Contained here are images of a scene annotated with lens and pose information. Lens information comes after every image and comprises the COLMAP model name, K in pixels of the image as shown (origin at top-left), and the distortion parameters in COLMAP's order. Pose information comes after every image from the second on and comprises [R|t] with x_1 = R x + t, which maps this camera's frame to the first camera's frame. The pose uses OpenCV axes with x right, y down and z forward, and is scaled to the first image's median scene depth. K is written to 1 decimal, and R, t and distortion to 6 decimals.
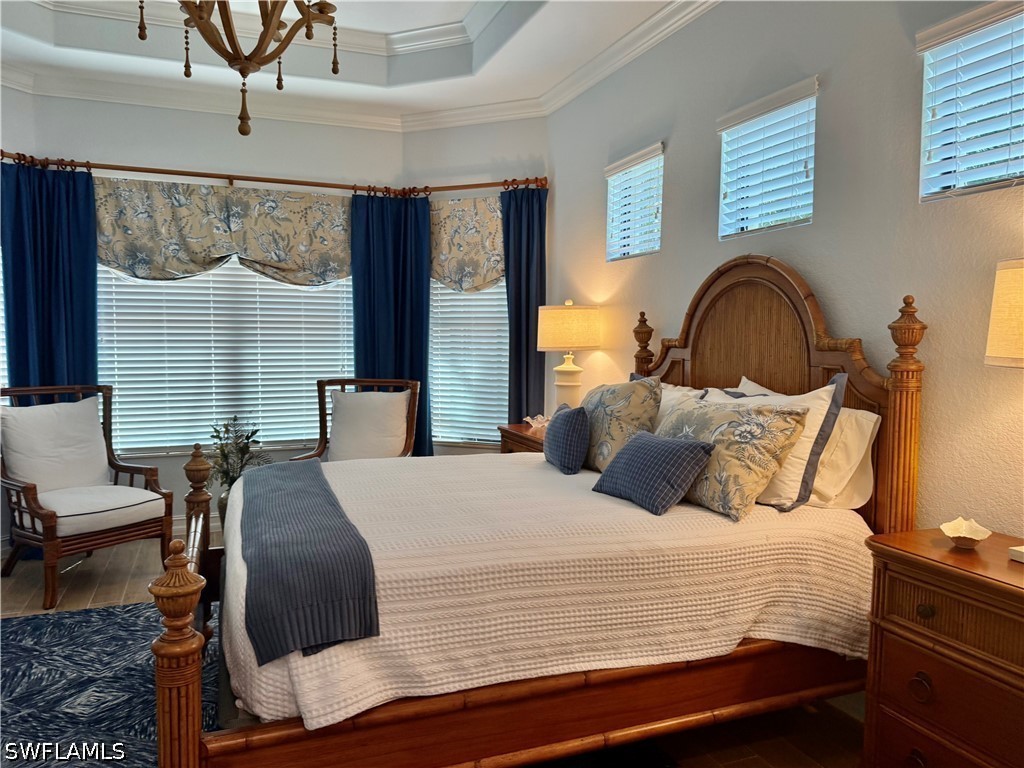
lens RADIAL K [[725.2, 0, 515.1], [0, 725.2, 379.6], [0, 0, 1]] dist [0.109487, -0.176060]
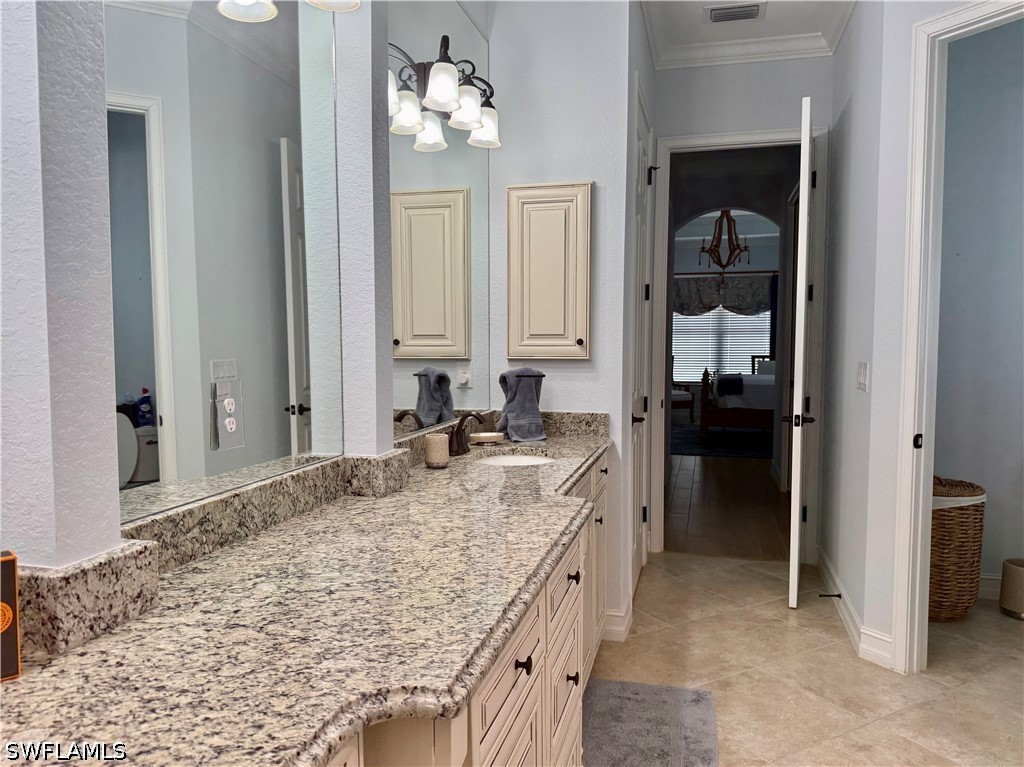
lens RADIAL K [[725.2, 0, 515.1], [0, 725.2, 379.1], [0, 0, 1]] dist [0.109487, -0.176060]
pose [[0.800762, 0.032547, -0.598097, 0.543746], [-0.036011, 0.999332, 0.006169, 0.089596], [0.597899, 0.016598, 0.801400, -1.379485]]
